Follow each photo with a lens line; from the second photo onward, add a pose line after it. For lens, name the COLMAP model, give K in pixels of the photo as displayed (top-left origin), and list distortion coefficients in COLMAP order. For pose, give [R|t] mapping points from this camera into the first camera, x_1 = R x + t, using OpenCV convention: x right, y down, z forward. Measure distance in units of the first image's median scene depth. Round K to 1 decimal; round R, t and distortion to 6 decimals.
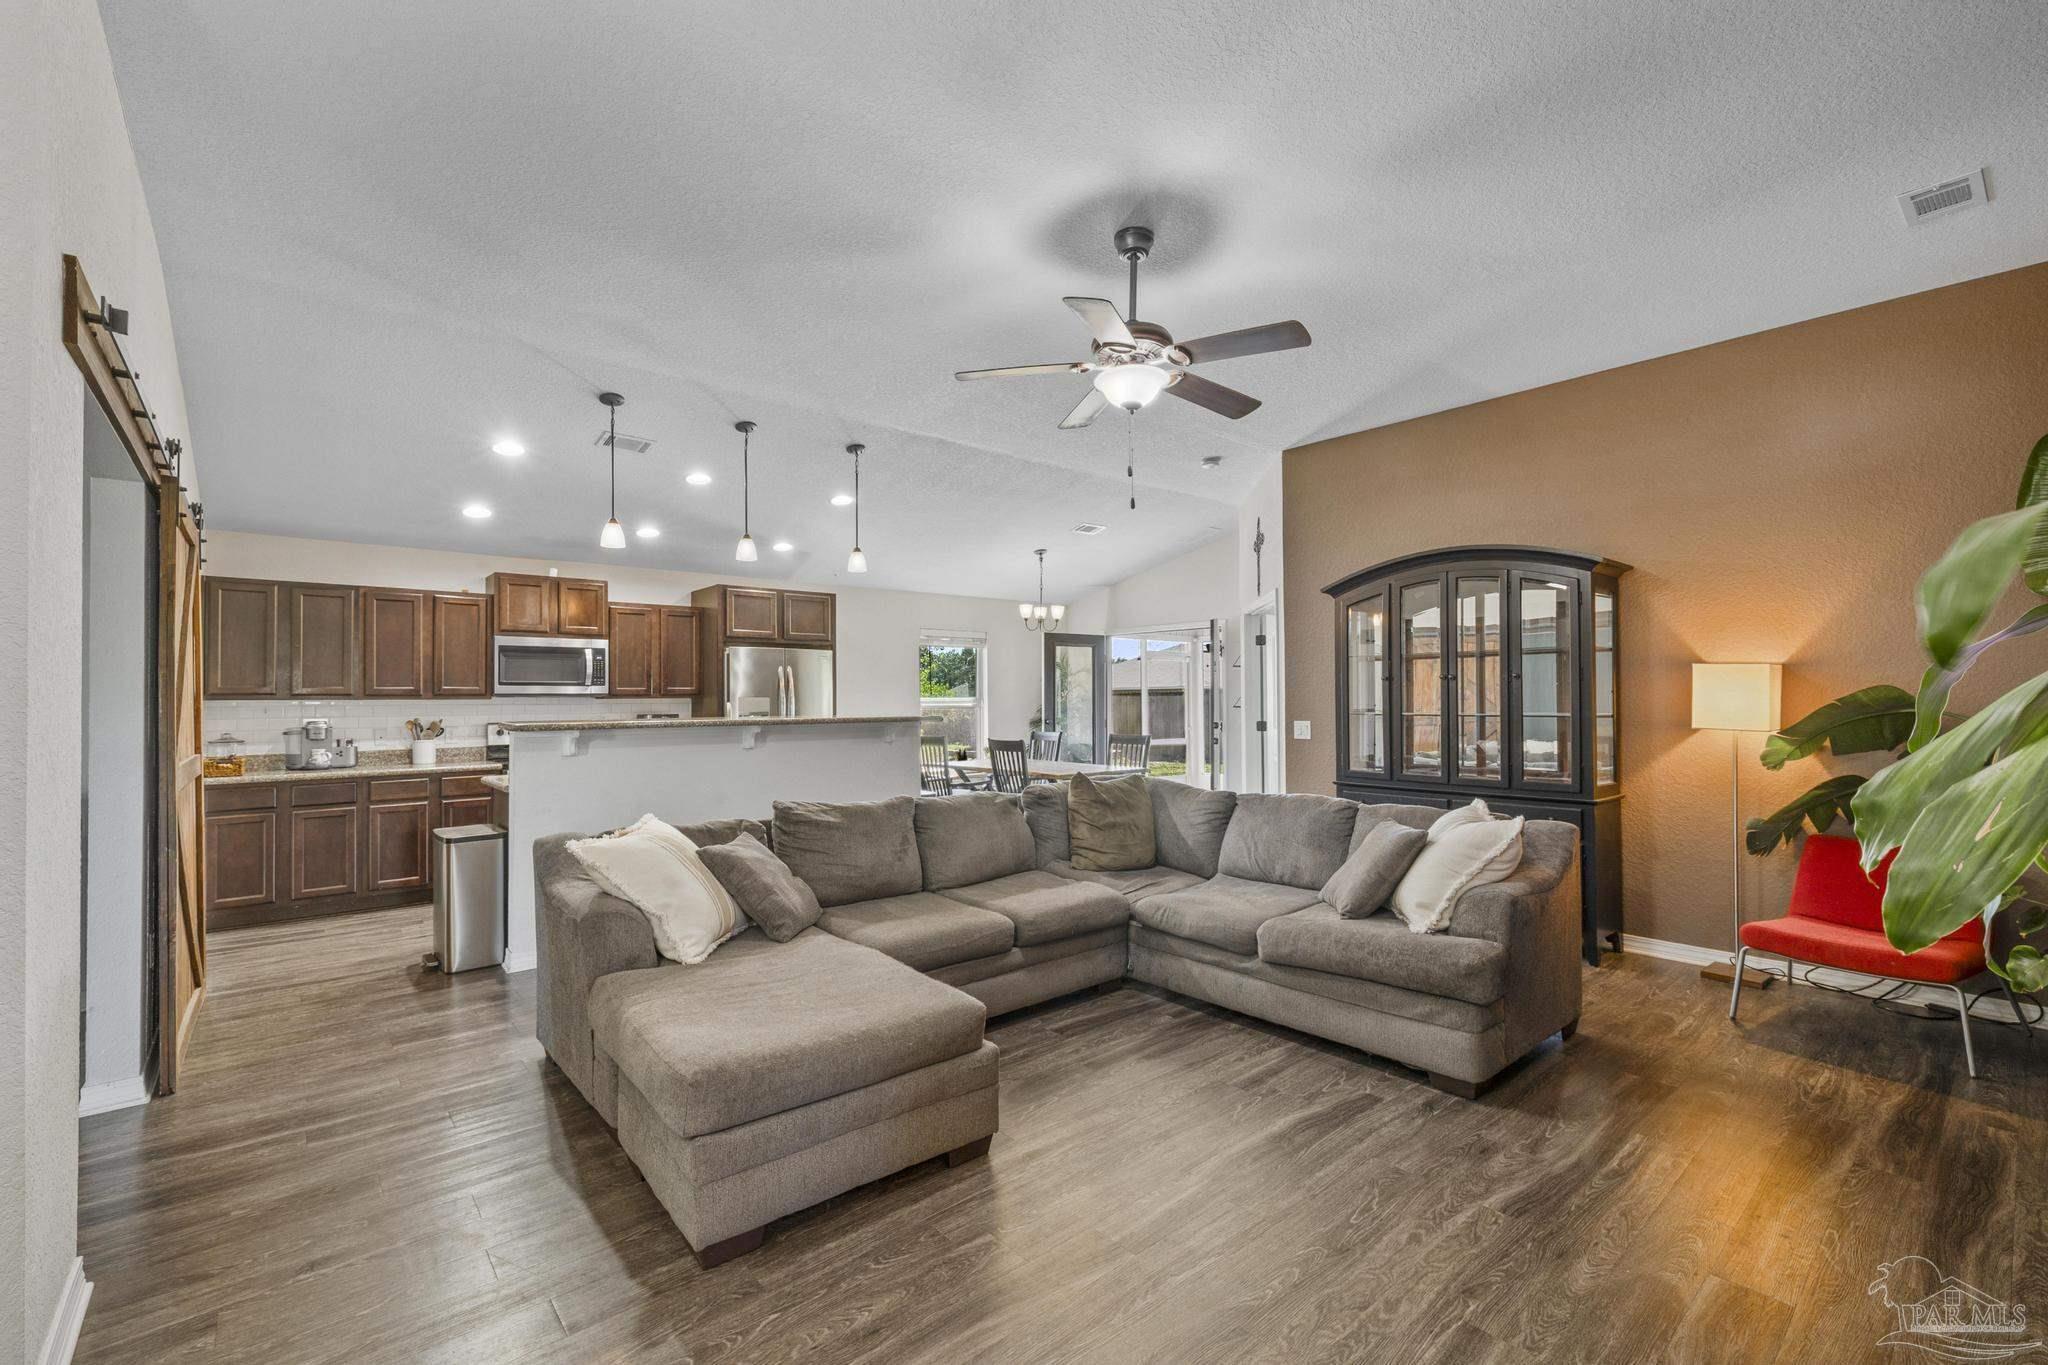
lens RADIAL K [[865.1, 0, 1014.1], [0, 865.1, 686.3], [0, 0, 1]] dist [0.002541, -0.000639]
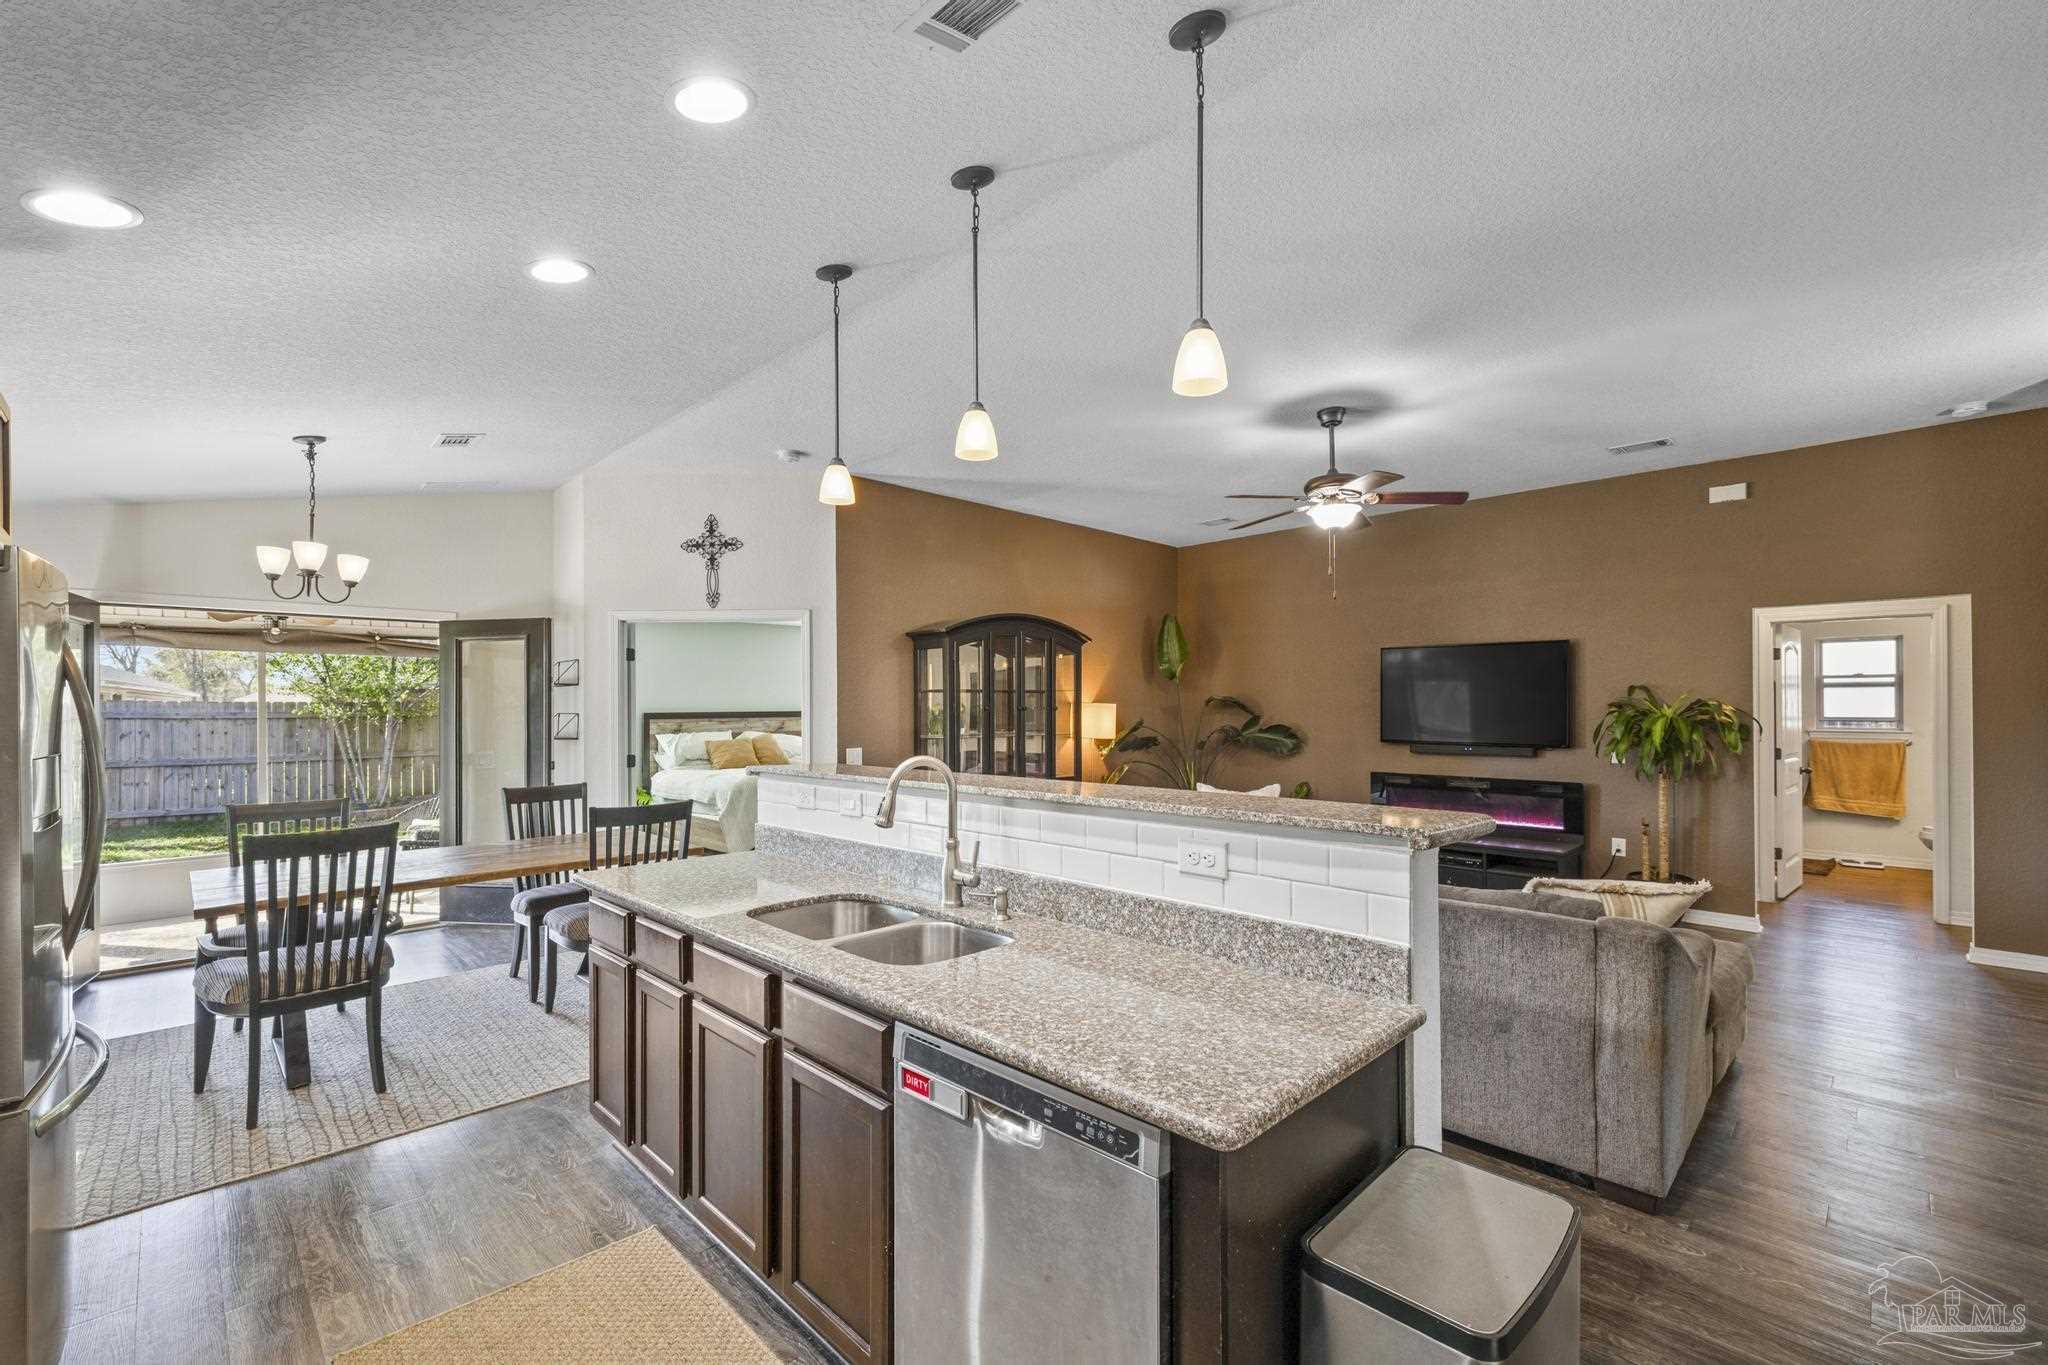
lens RADIAL K [[865.1, 0, 1022.9], [0, 865.1, 700.4], [0, 0, 1]] dist [0.002541, -0.000639]
pose [[-0.066520, 0.014256, 0.997683, -0.675993], [-0.007872, 0.999859, -0.014812, -0.003056], [-0.997754, -0.008839, -0.066398, 0.862938]]
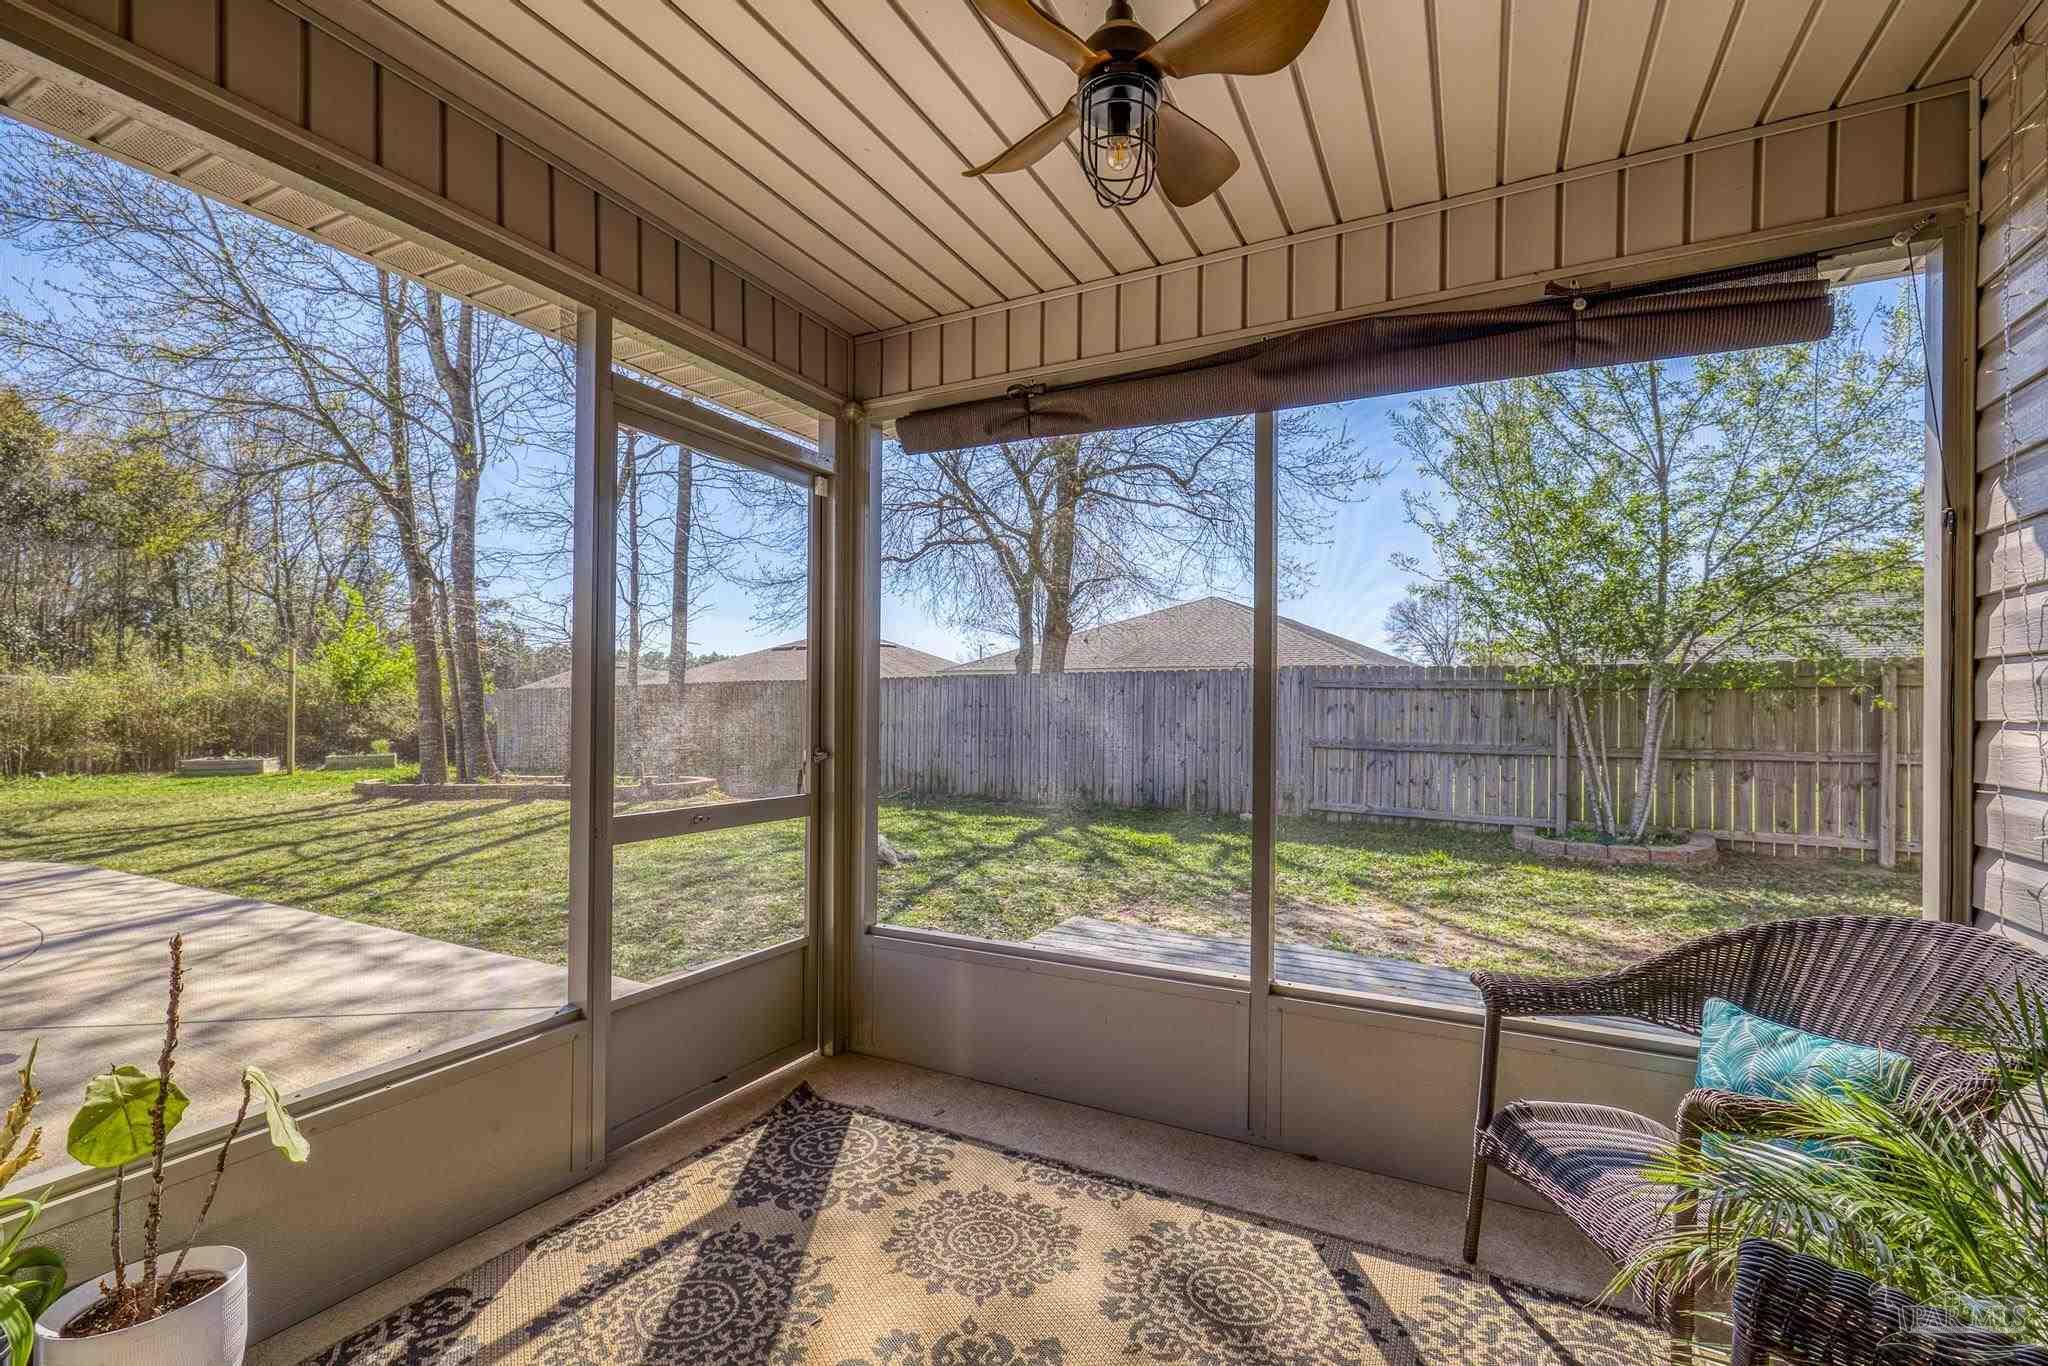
lens RADIAL K [[865.1, 0, 1044.4], [0, 865.1, 696.0], [0, 0, 1]] dist [0.002541, -0.000639]
pose [[0.922313, 0.006456, 0.386389, 0.317342], [-0.013462, 0.999790, 0.015428, 0.023474], [-0.386208, -0.019431, 0.922207, 1.499281]]
